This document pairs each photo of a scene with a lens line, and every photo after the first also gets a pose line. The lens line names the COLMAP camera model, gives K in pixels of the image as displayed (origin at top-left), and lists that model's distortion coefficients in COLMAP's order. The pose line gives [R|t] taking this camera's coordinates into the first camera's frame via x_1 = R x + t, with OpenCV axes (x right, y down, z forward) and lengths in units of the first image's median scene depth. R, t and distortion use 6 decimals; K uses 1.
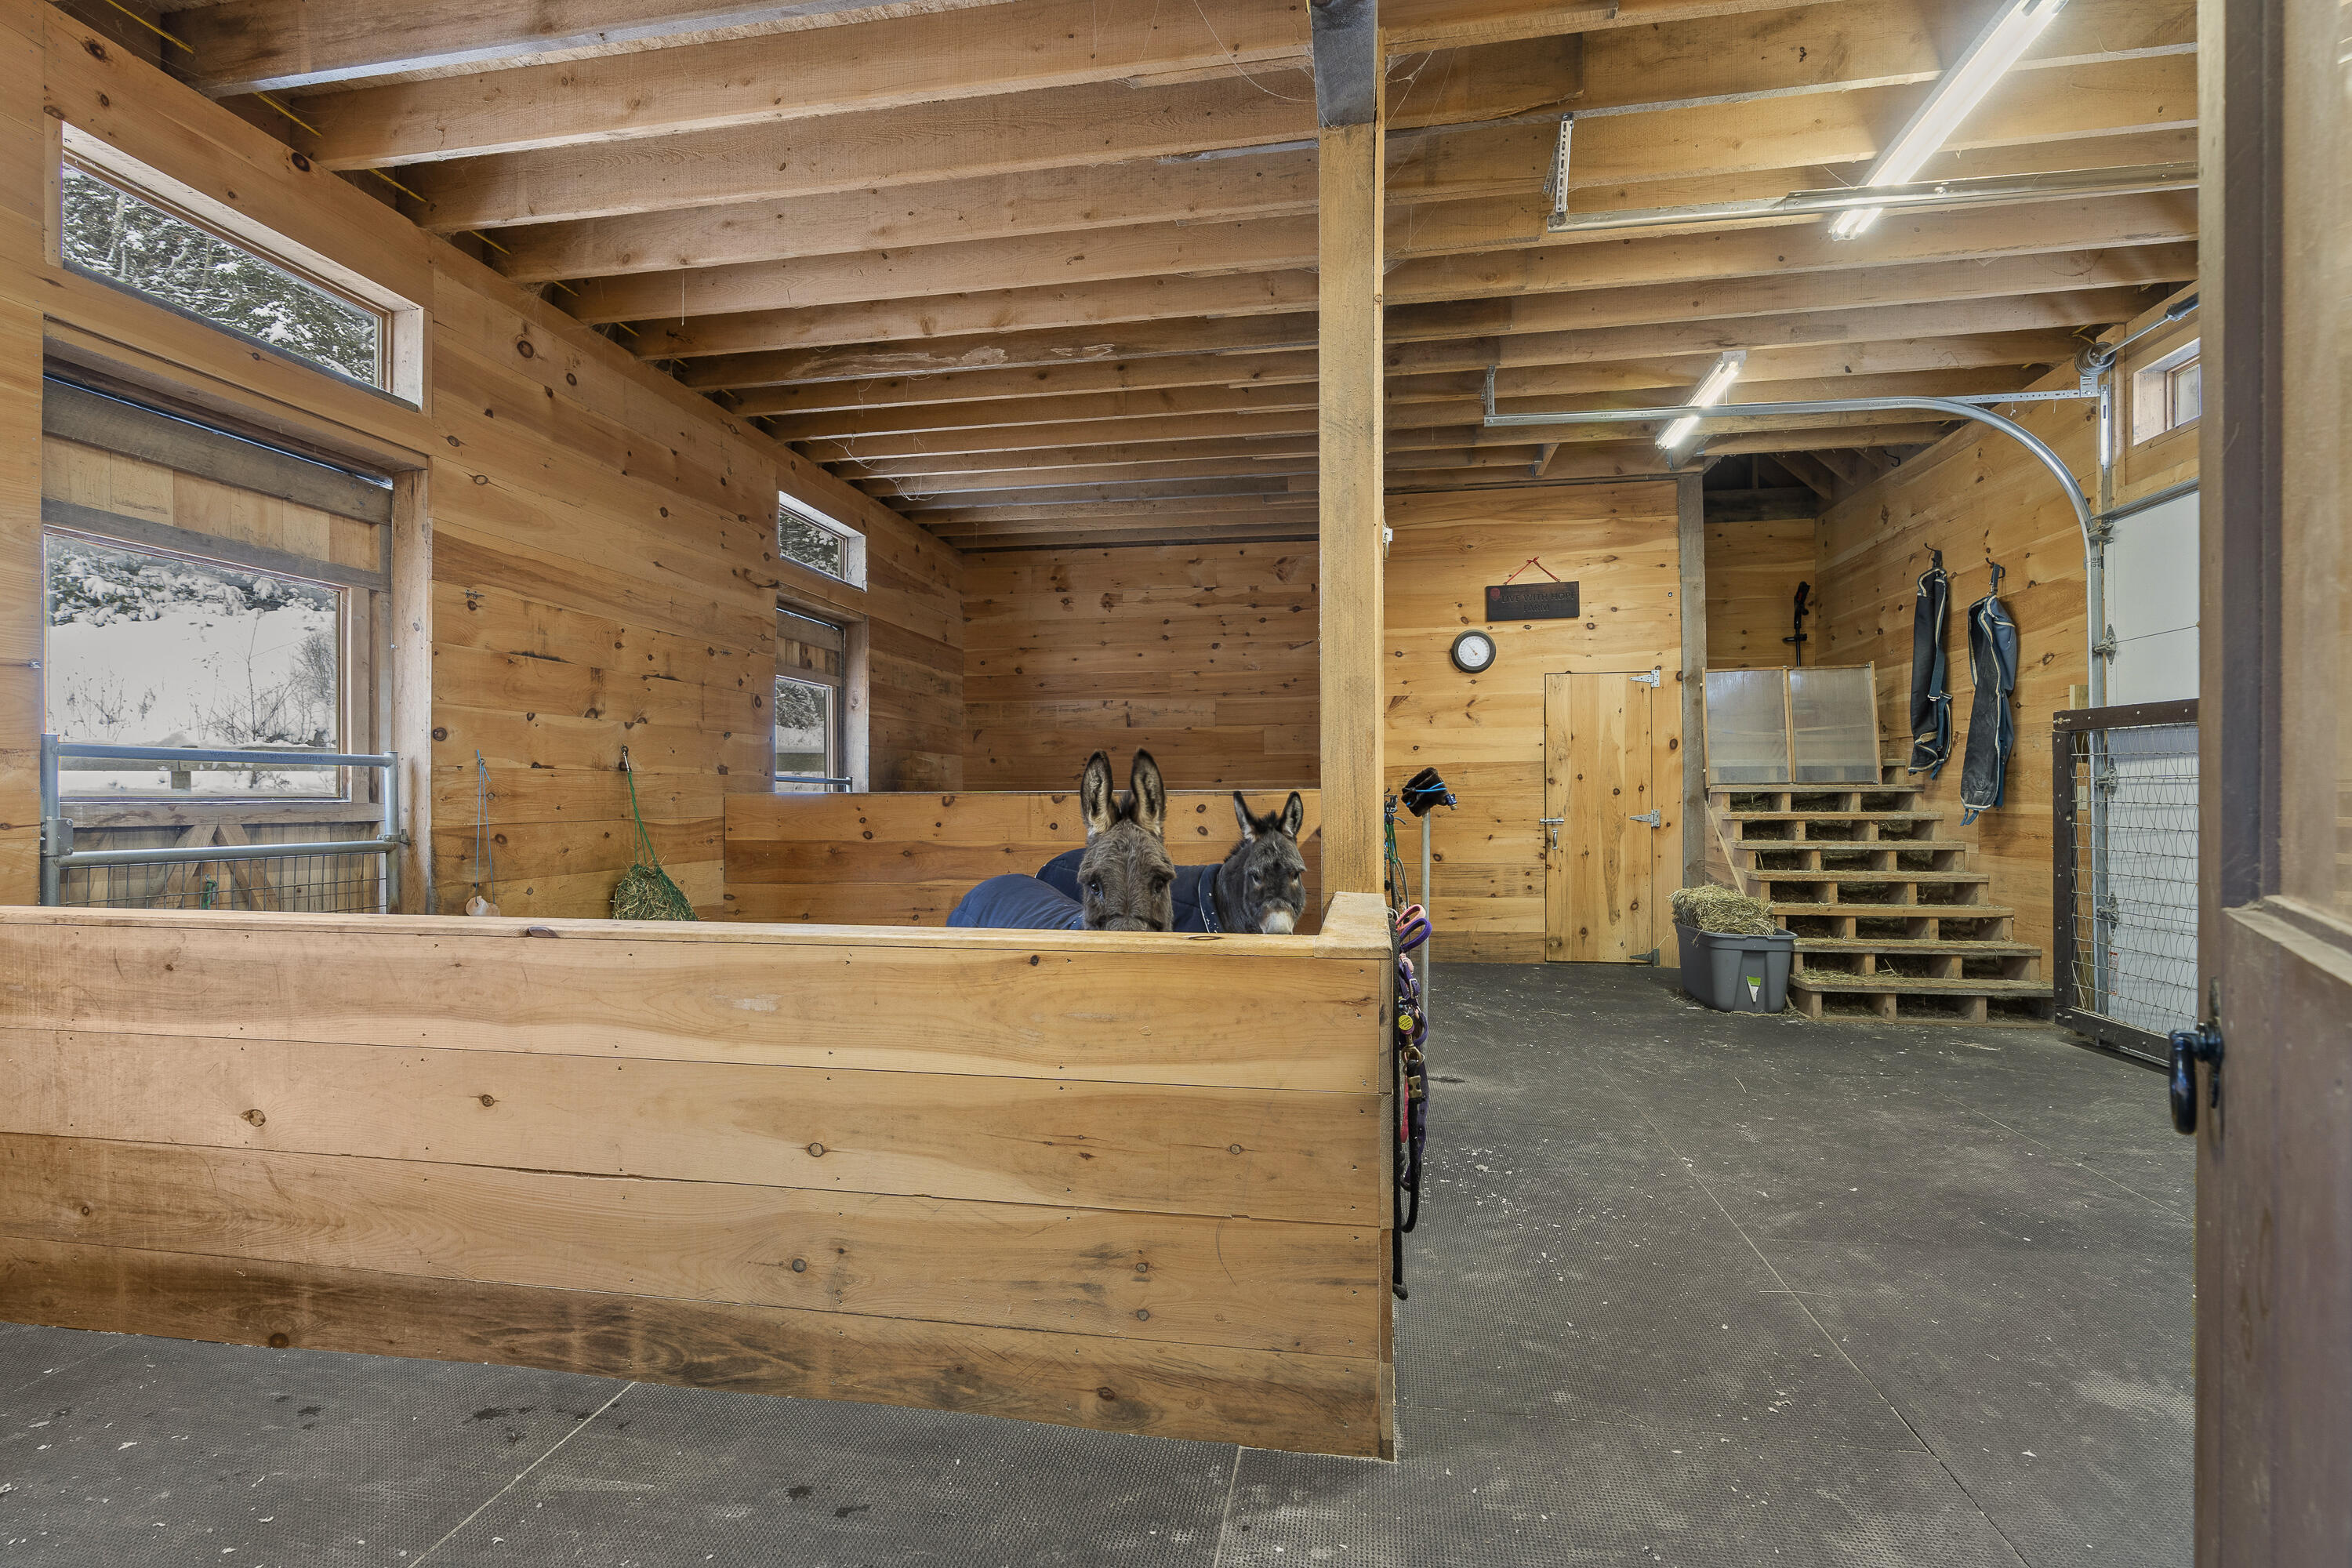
lens RADIAL K [[1067.2, 0, 1178.2], [0, 1067.2, 798.0], [0, 0, 1]] dist [-0.010185, 0.003433]
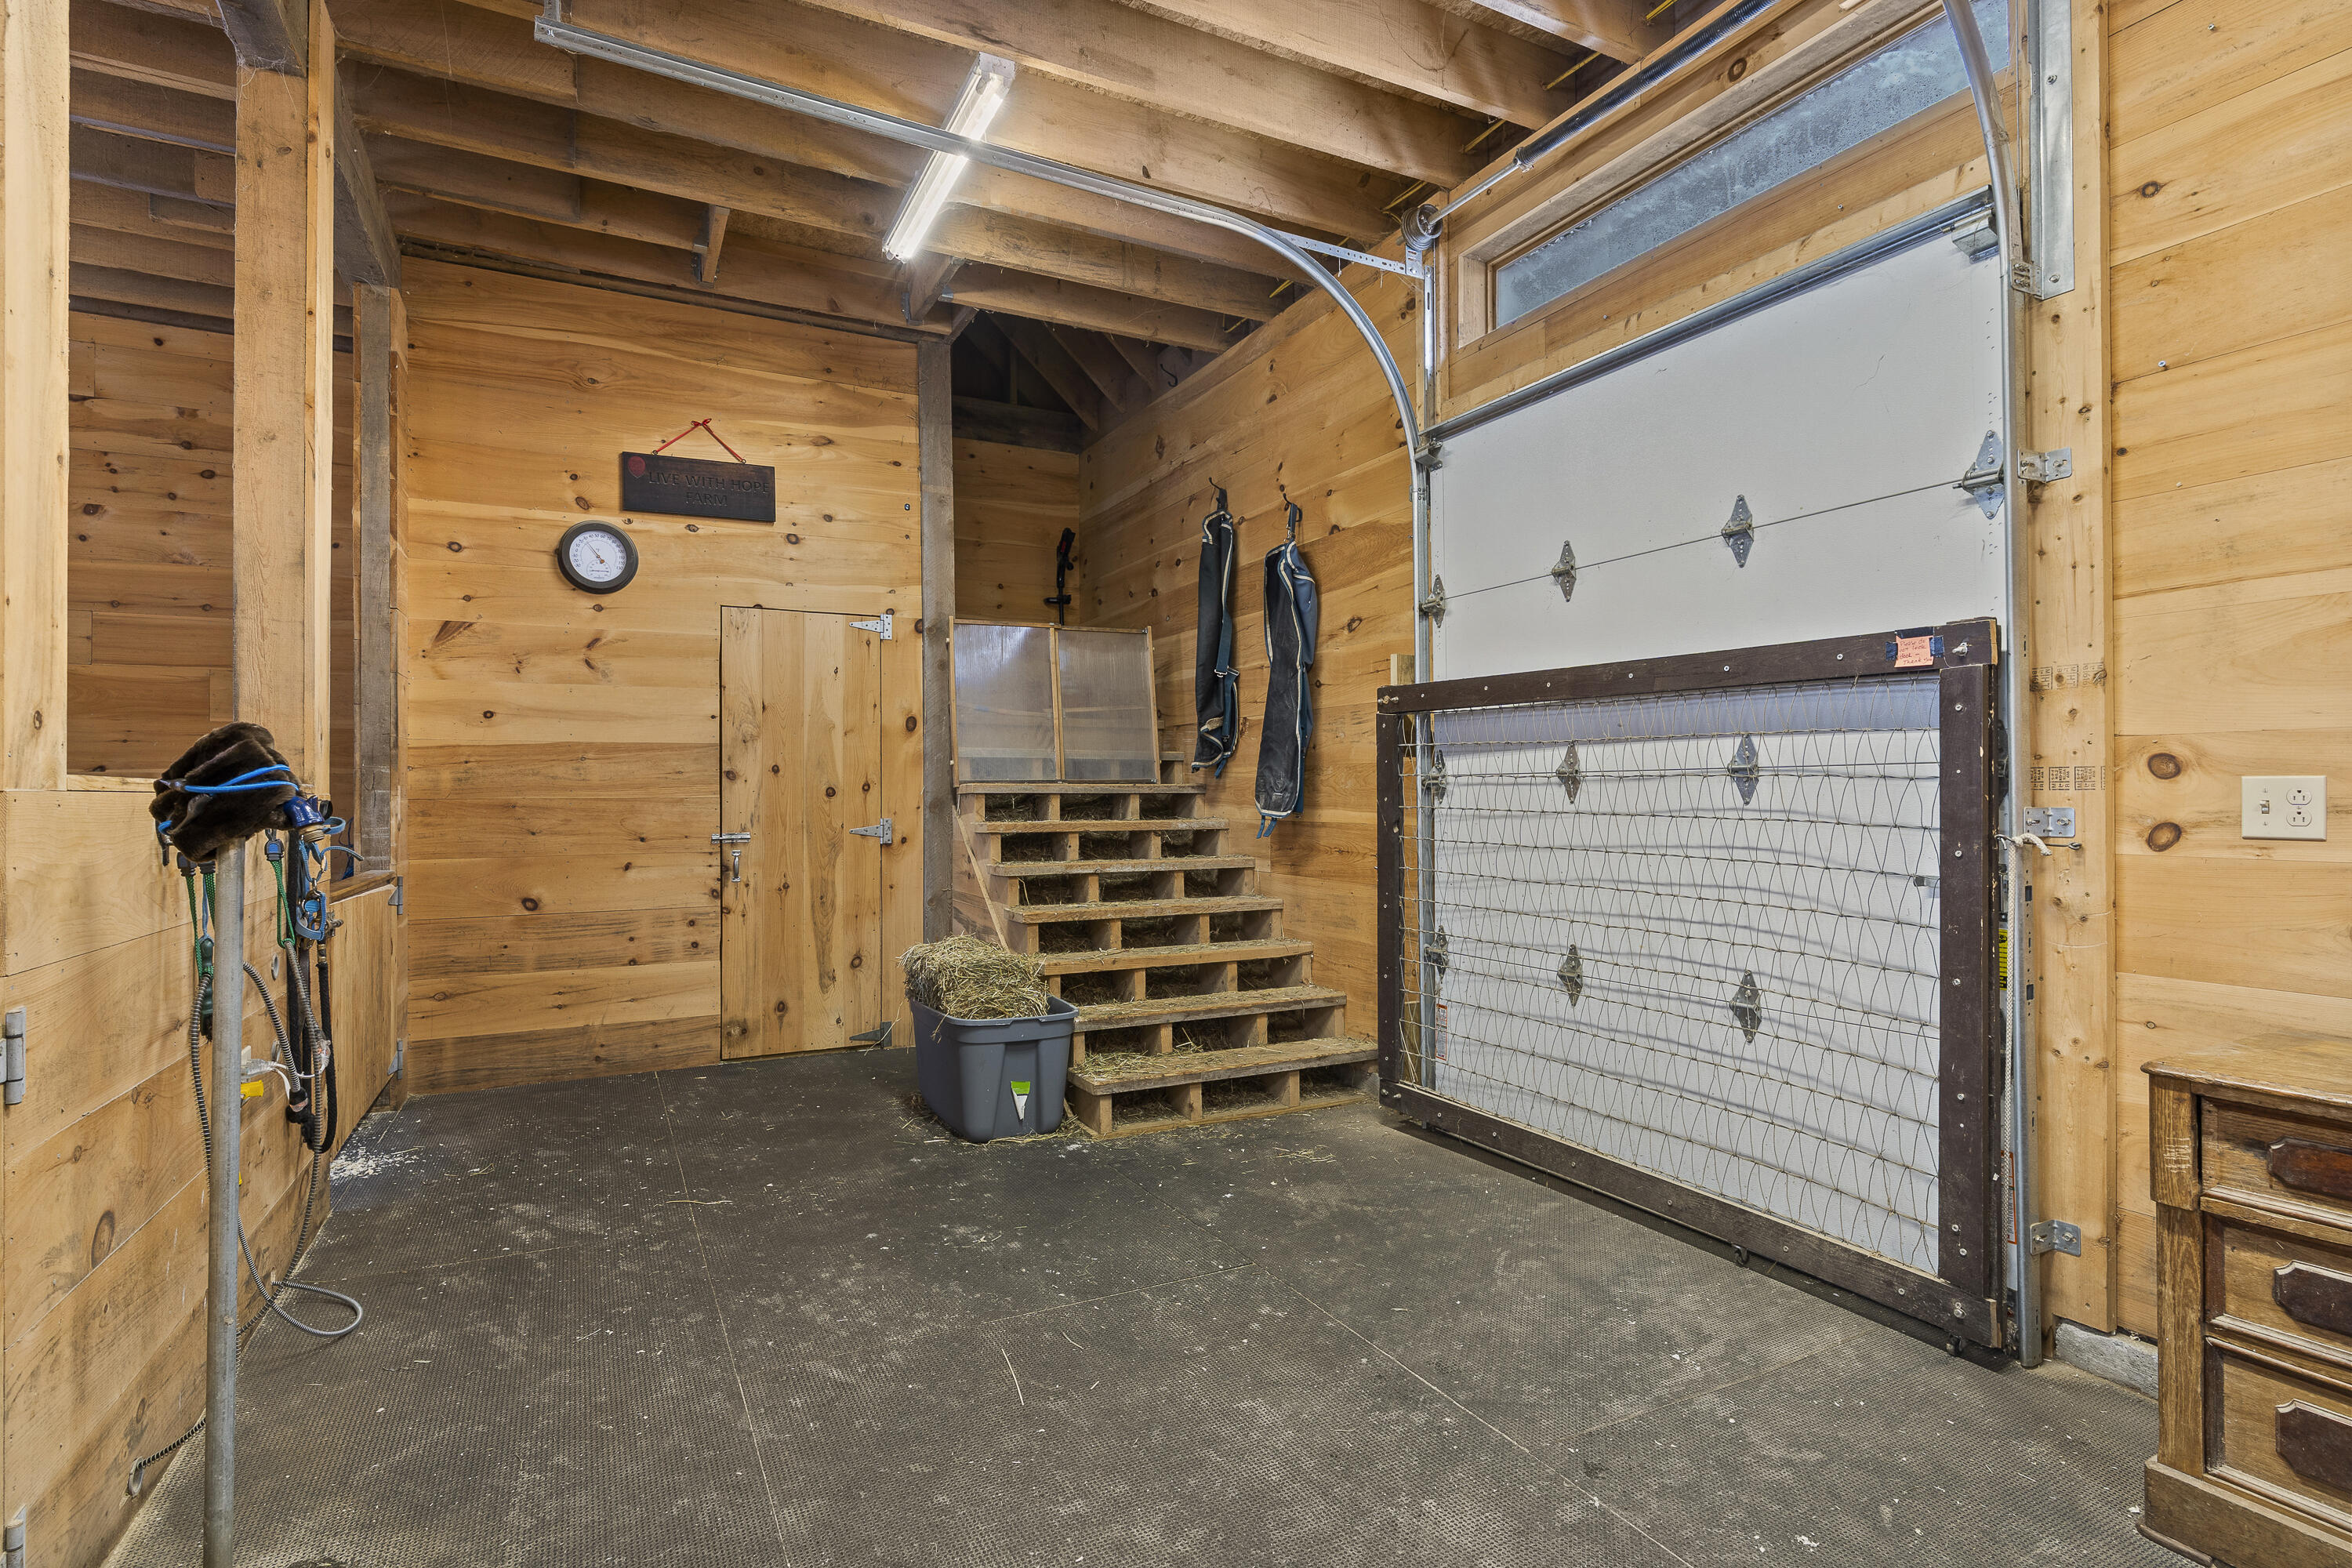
lens RADIAL K [[1140.9, 0, 1176.0], [0, 1140.9, 791.1], [0, 0, 1]] dist [0.002461, 0.000290]
pose [[0.796207, 0.004121, 0.605010, 0.179383], [-0.000073, 0.999977, -0.006716, -0.002172], [-0.605024, 0.005303, 0.796189, 0.356667]]
